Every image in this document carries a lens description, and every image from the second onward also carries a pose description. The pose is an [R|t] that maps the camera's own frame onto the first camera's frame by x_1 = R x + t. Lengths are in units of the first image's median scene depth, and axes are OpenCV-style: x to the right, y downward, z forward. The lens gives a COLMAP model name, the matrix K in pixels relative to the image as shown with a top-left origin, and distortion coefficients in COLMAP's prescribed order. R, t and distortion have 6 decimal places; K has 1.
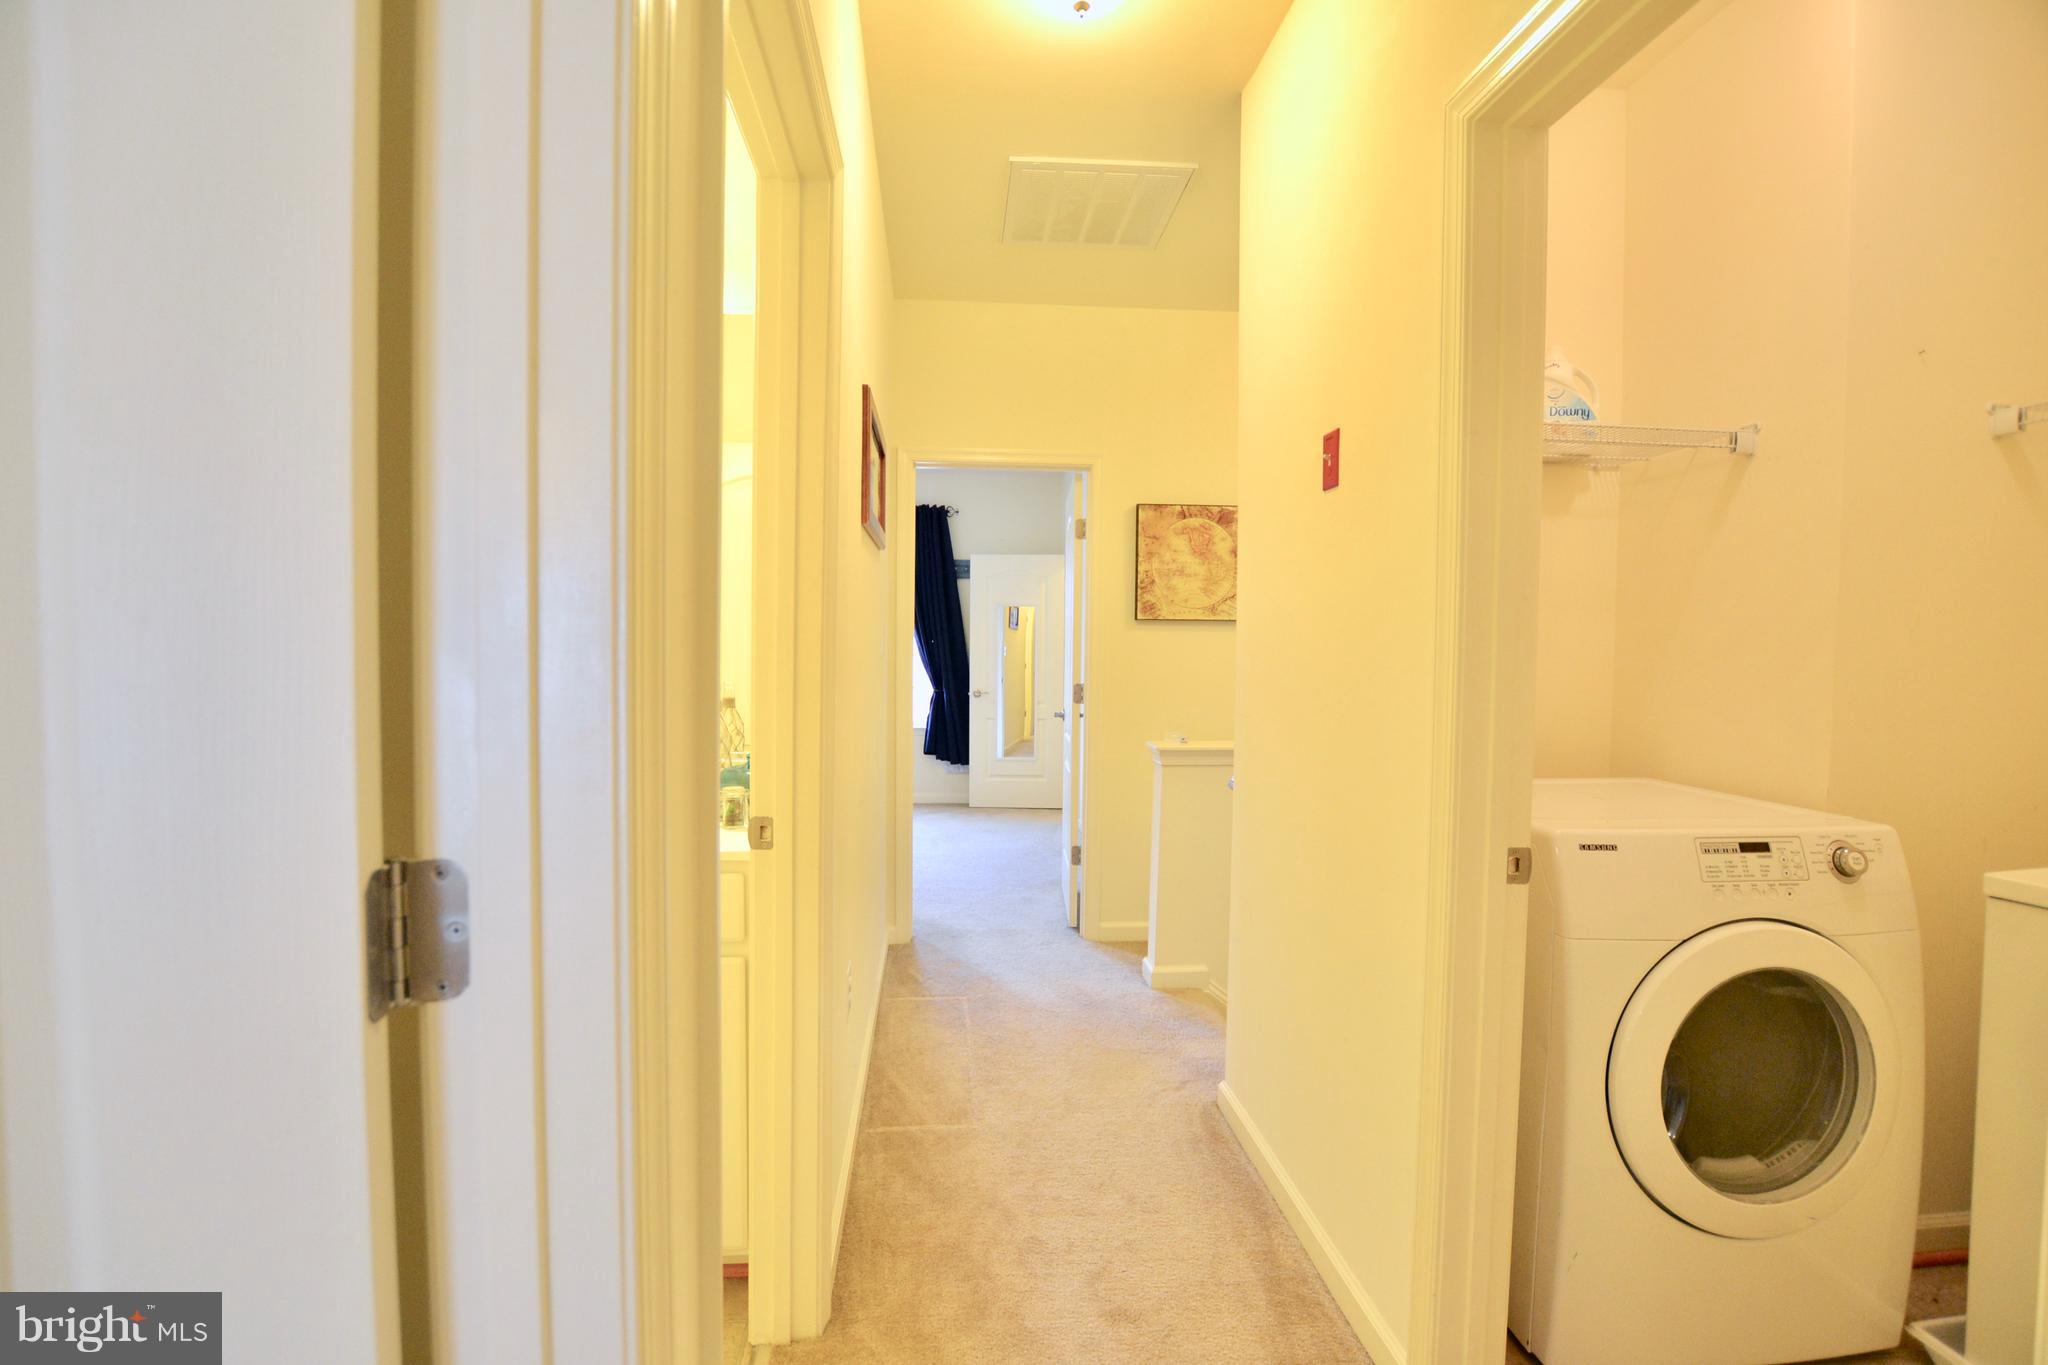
lens RADIAL K [[927.1, 0, 1008.6], [0, 927.1, 687.7], [0, 0, 1]] dist [-0.022220, 0.001502]
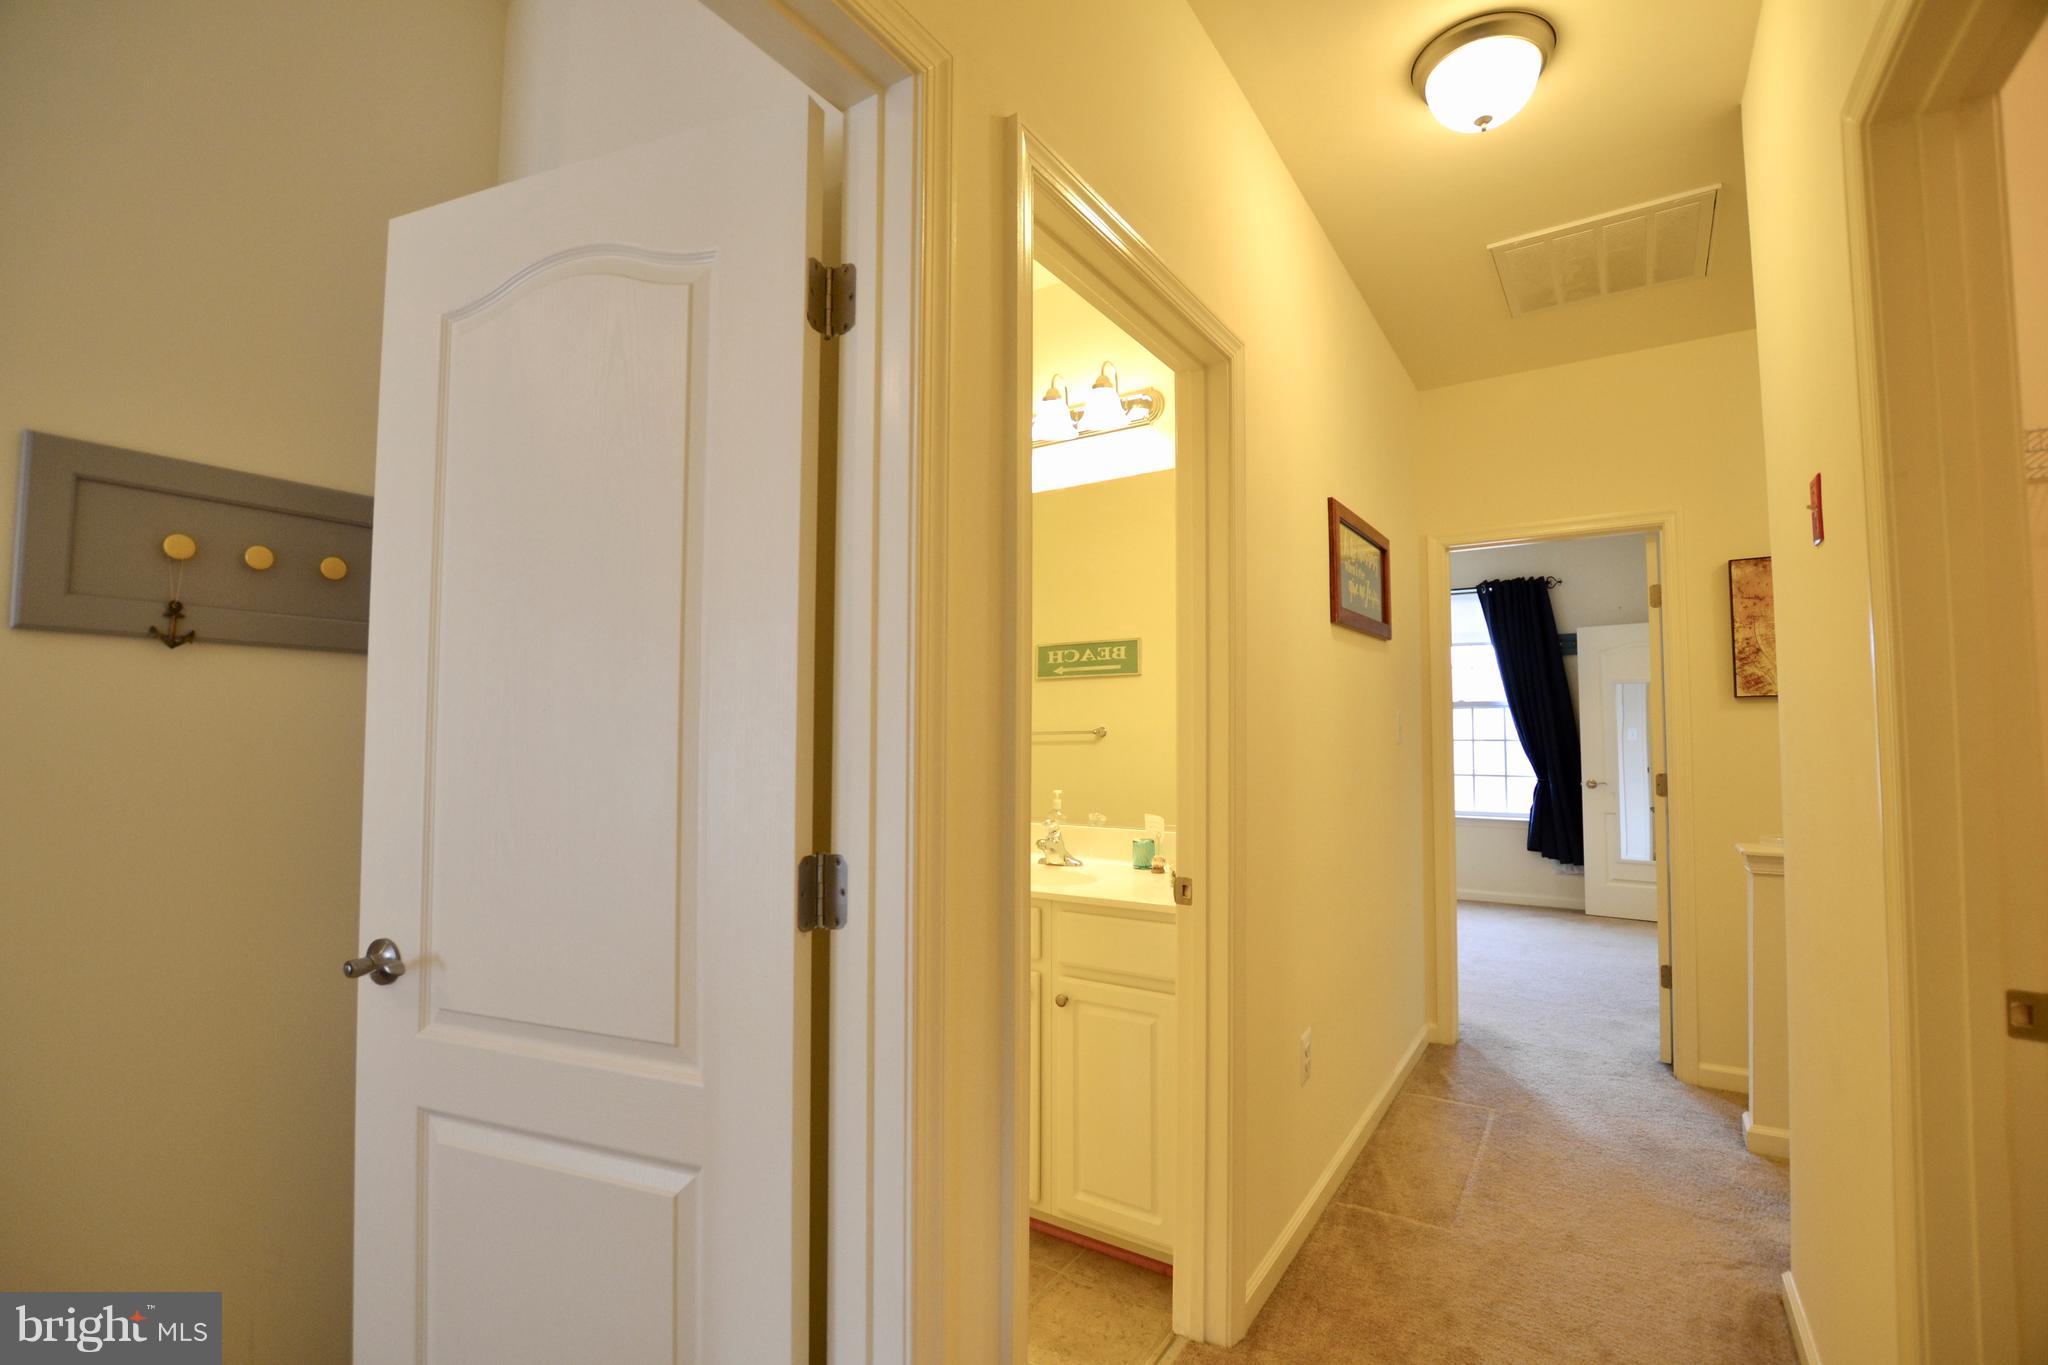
lens RADIAL K [[927.1, 0, 1008.6], [0, 927.1, 687.7], [0, 0, 1]] dist [-0.022220, 0.001502]
pose [[0.786188, -0.041174, -0.616615, 0.154329], [-0.015910, 0.996099, -0.086799, -0.000125], [0.617783, 0.078051, 0.782465, -0.056620]]
